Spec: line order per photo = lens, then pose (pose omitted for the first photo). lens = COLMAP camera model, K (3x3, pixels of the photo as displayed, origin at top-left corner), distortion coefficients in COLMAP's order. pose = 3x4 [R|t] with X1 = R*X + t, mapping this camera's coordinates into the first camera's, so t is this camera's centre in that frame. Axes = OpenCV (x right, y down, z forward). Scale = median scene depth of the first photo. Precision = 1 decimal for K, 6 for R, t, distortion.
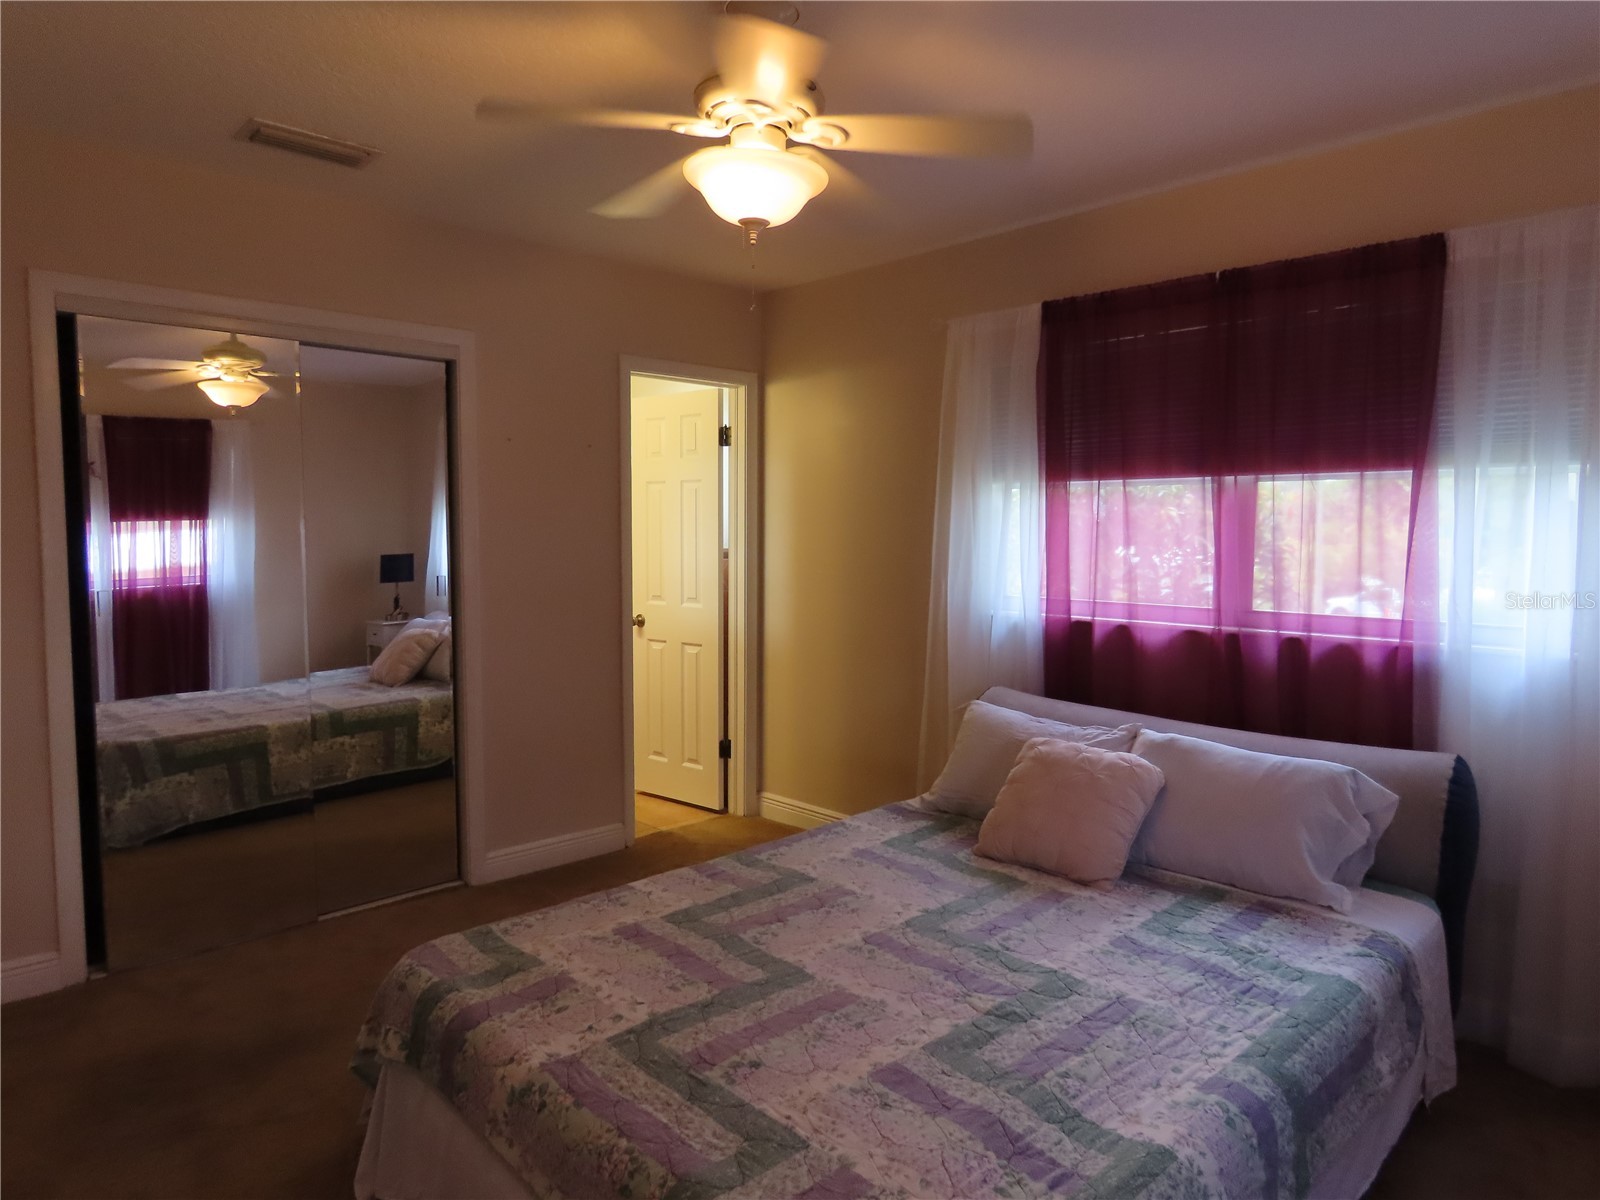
lens RADIAL K [[1007.5, 0, 803.7], [0, 1007.5, 606.6], [0, 0, 1]] dist [-0.014736, 0.006805]
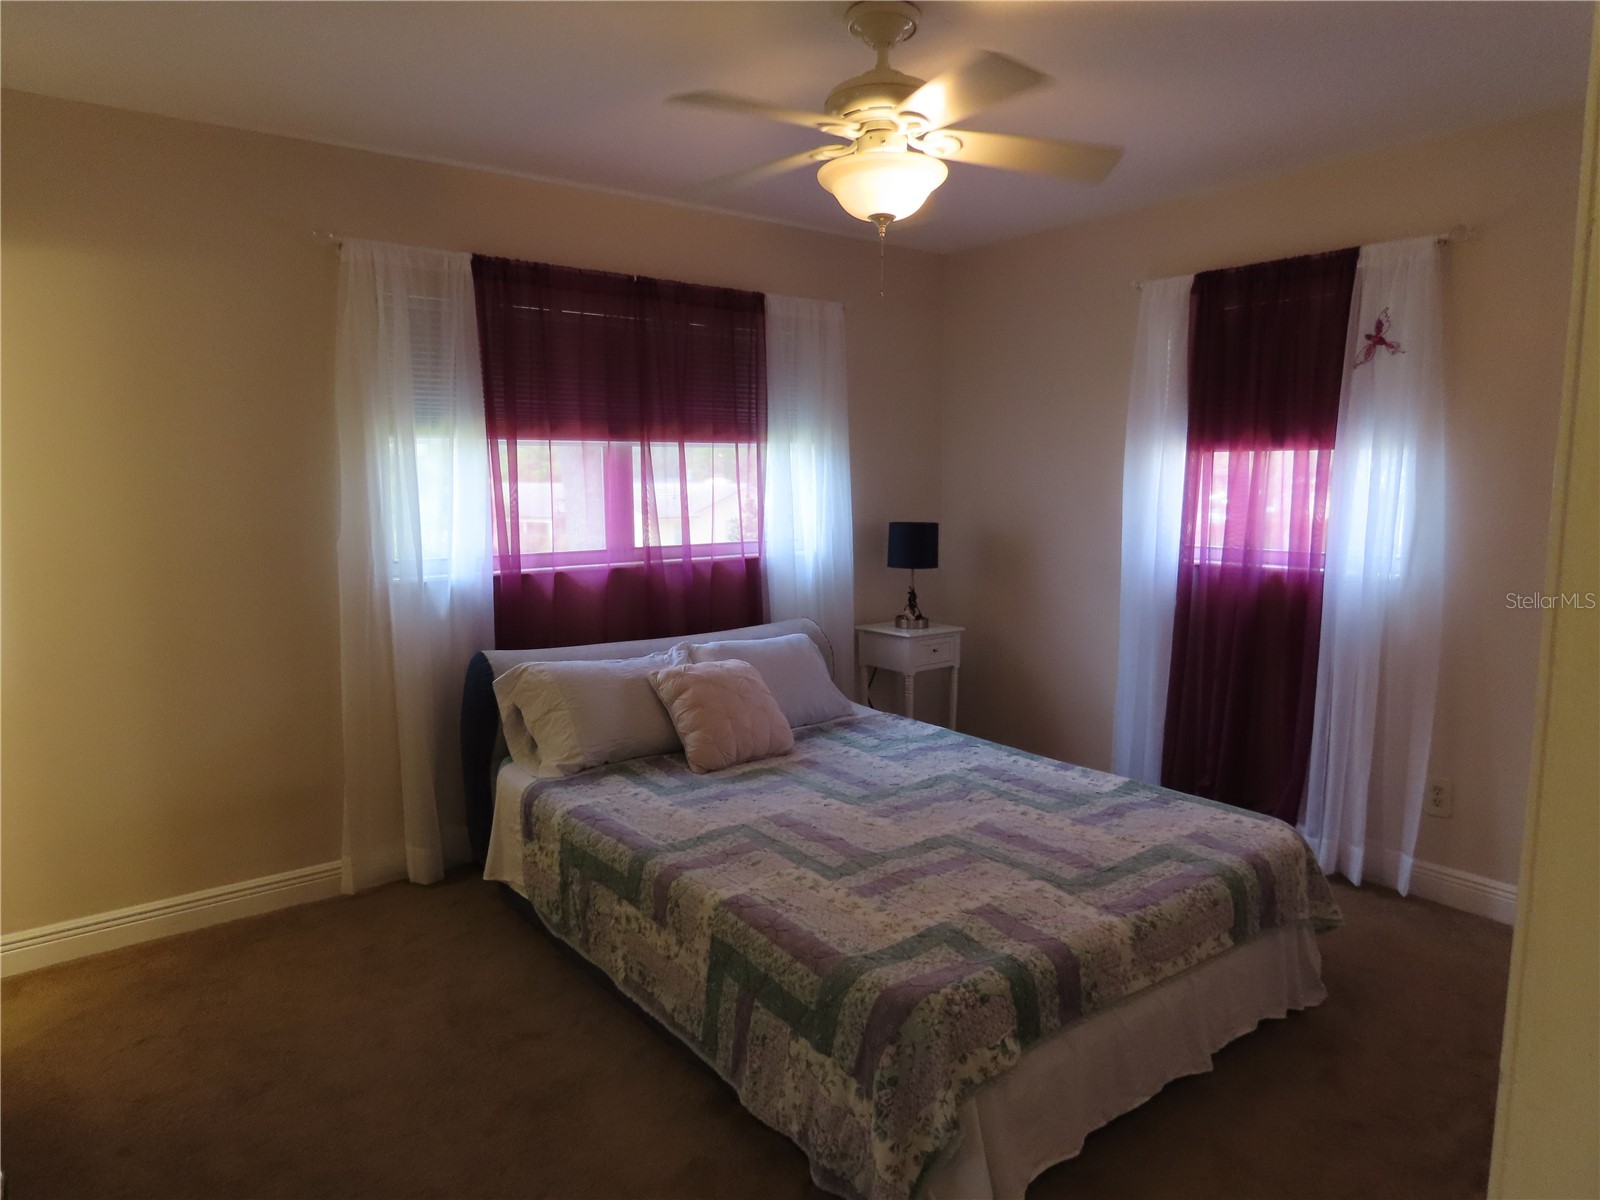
lens RADIAL K [[1007.5, 0, 805.2], [0, 1007.5, 595.2], [0, 0, 1]] dist [-0.014736, 0.006805]
pose [[0.106238, -0.127187, 0.986173, -1.062821], [0.083278, 0.989439, 0.118637, -0.091994], [-0.990847, 0.069523, 0.115708, 0.856213]]
